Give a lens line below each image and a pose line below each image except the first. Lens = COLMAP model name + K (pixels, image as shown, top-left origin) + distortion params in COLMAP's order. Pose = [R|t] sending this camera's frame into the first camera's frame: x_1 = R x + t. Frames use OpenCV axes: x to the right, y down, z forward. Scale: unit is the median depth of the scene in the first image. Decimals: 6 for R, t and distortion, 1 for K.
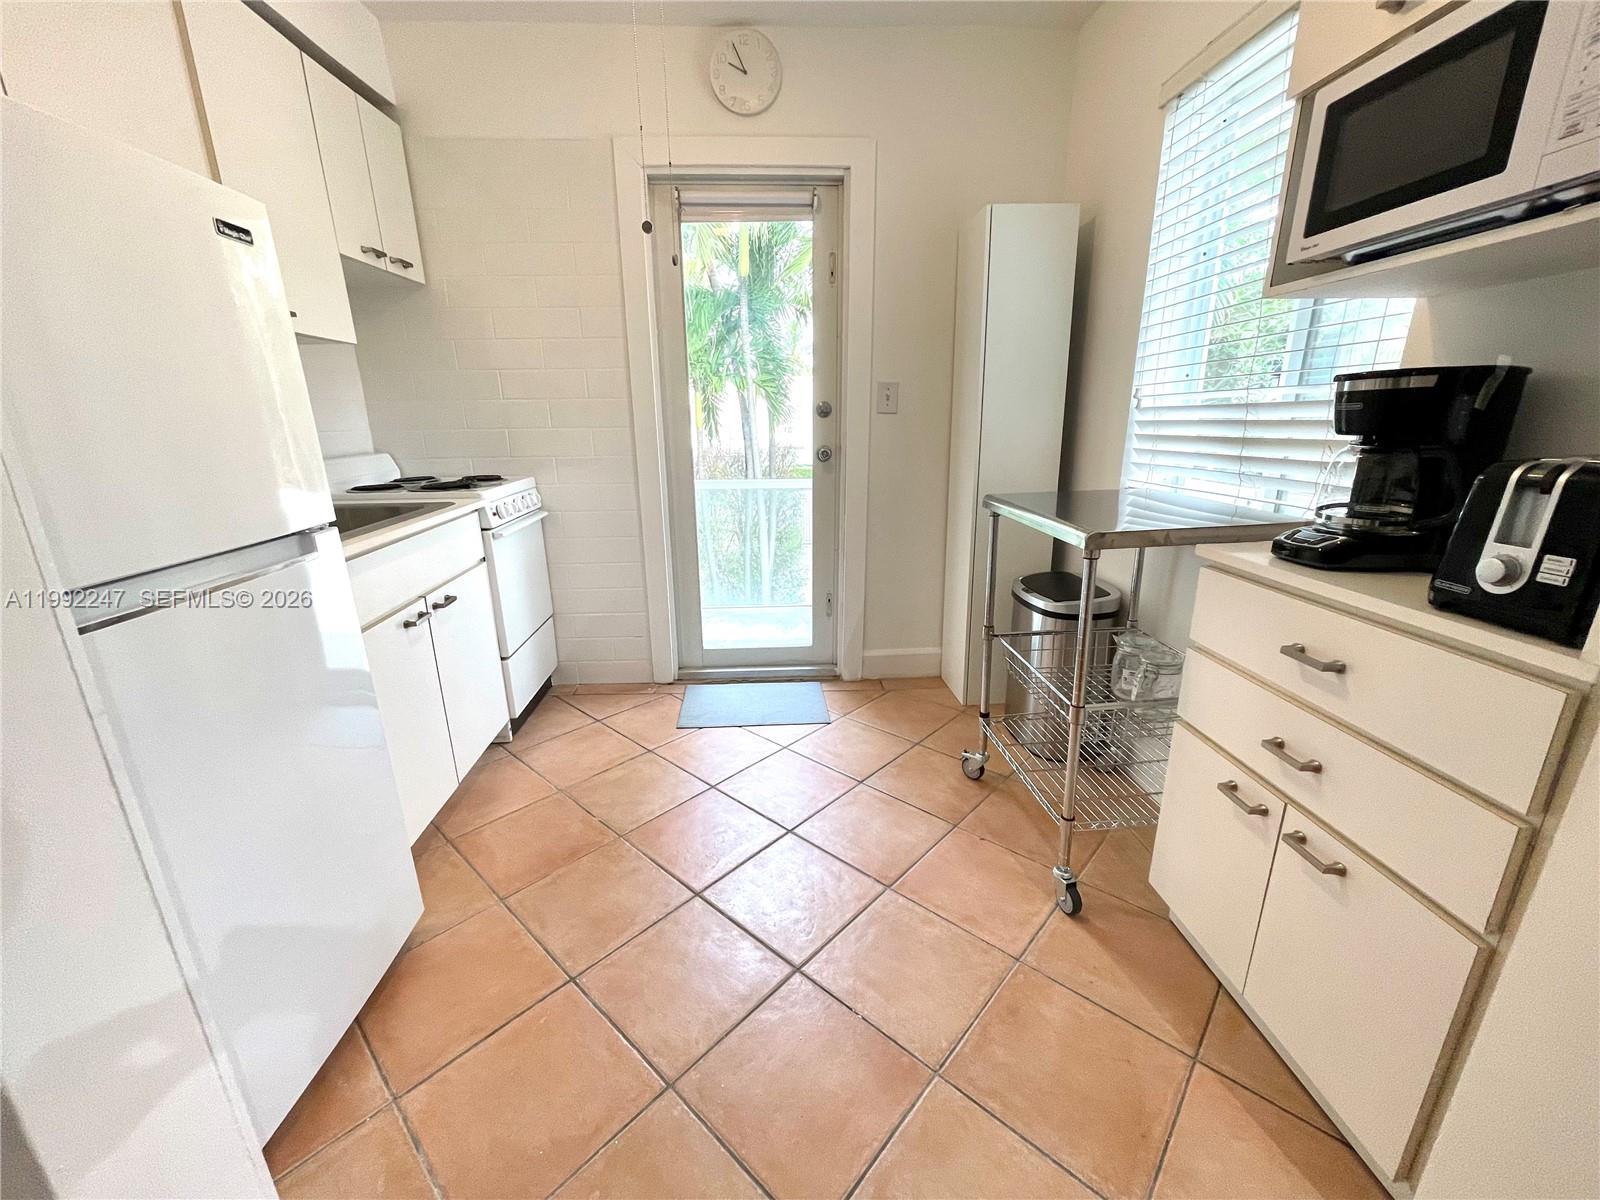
lens RADIAL K [[625.7, 0, 800.9], [0, 625.7, 589.8], [0, 0, 1]] dist [0.003360, 0.000186]
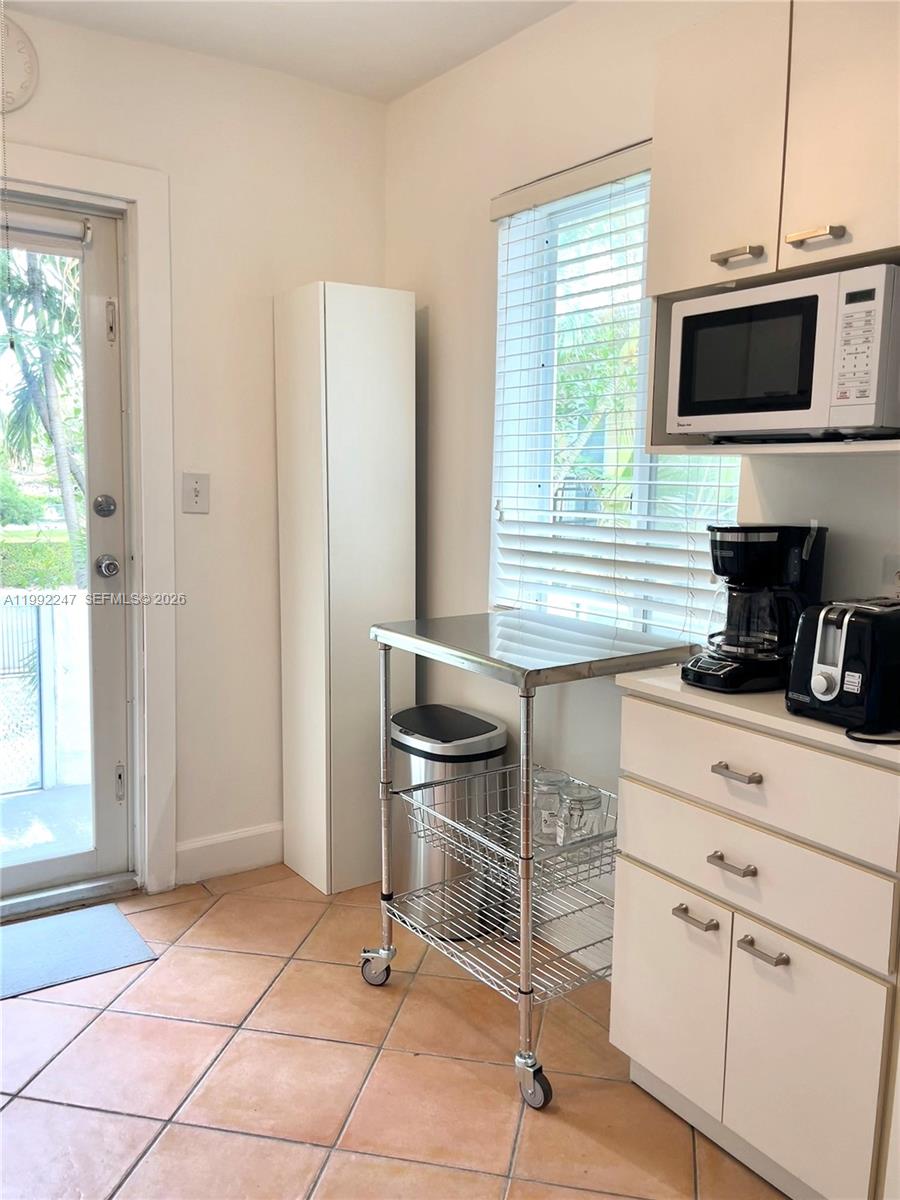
lens RADIAL K [[911.4, 0, 450.0], [0, 911.4, 600.0], [0, 0, 1]] dist [0.070816, -0.059915]
pose [[0.871596, -0.030511, 0.489274, -0.288515], [0.102133, 0.987462, -0.120364, -0.034942], [-0.479467, 0.154880, 0.863785, -0.157387]]
